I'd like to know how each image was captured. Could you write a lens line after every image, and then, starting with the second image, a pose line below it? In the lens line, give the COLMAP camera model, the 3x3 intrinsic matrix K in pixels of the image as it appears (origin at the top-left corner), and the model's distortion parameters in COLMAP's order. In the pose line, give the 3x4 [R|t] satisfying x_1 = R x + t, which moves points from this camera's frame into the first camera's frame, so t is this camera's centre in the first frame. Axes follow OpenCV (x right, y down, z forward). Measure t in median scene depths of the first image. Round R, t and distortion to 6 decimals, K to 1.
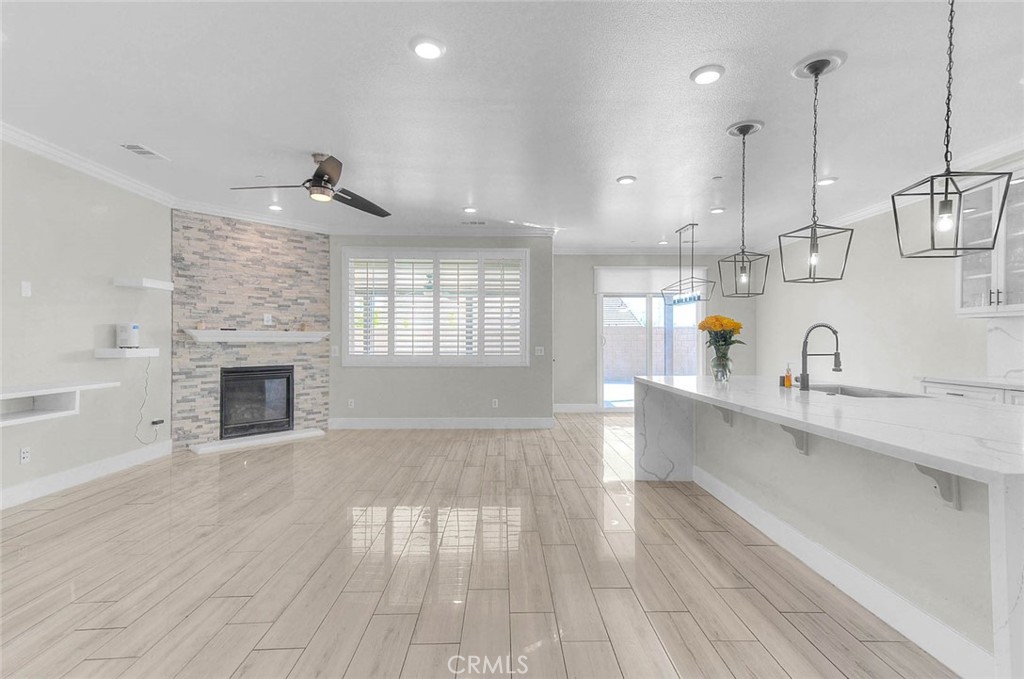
lens RADIAL K [[483.5, 0, 512.0], [0, 483.5, 339.5], [0, 0, 1]] dist [0.038765, -0.000182]
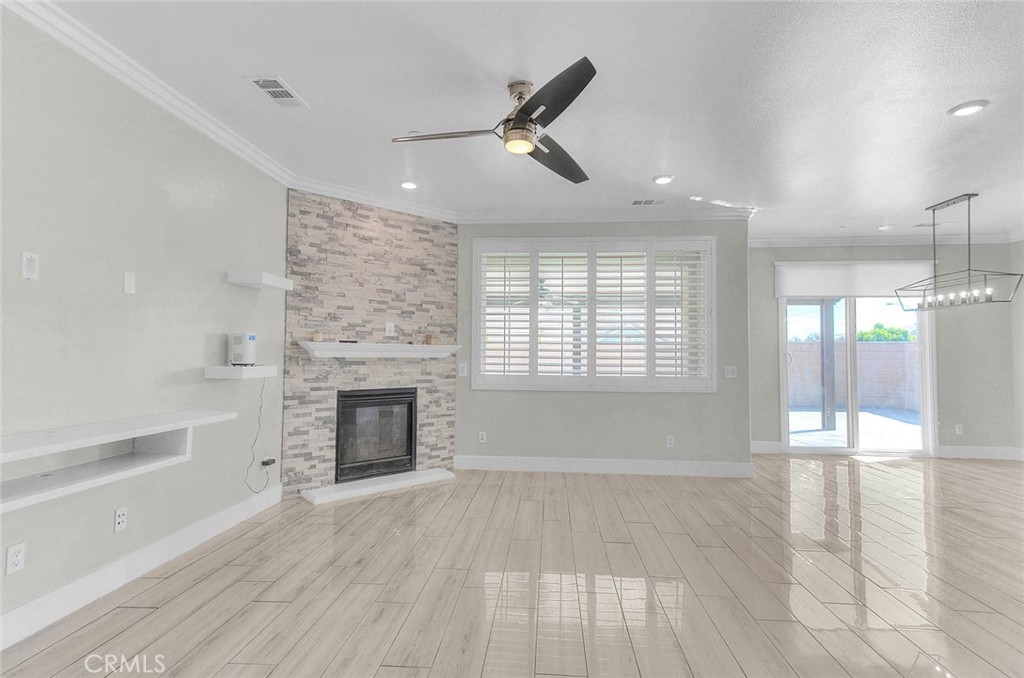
lens RADIAL K [[505.5, 0, 512.2], [0, 505.5, 338.4], [0, 0, 1]] dist [0.033763, -0.000053]
pose [[0.995387, 0.002548, -0.095907, -0.237733], [-0.005805, 0.999415, -0.033694, -0.000013], [0.095765, 0.034095, 0.994820, 0.216658]]
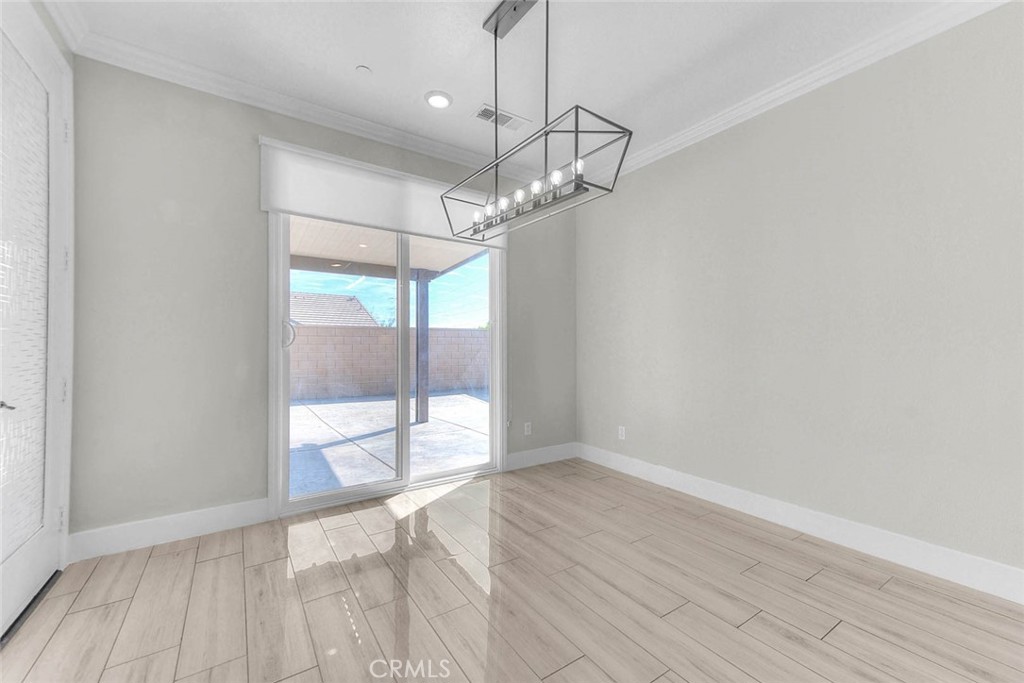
lens RADIAL K [[408.5, 0, 528.5], [0, 408.5, 342.7], [0, 0, 1]] dist [0.018847, -0.000019]
pose [[0.819990, 0.004586, 0.572359, 0.225345], [0.003503, 0.999909, -0.013031, 0.023906], [-0.572367, 0.012690, 0.819899, 0.868290]]
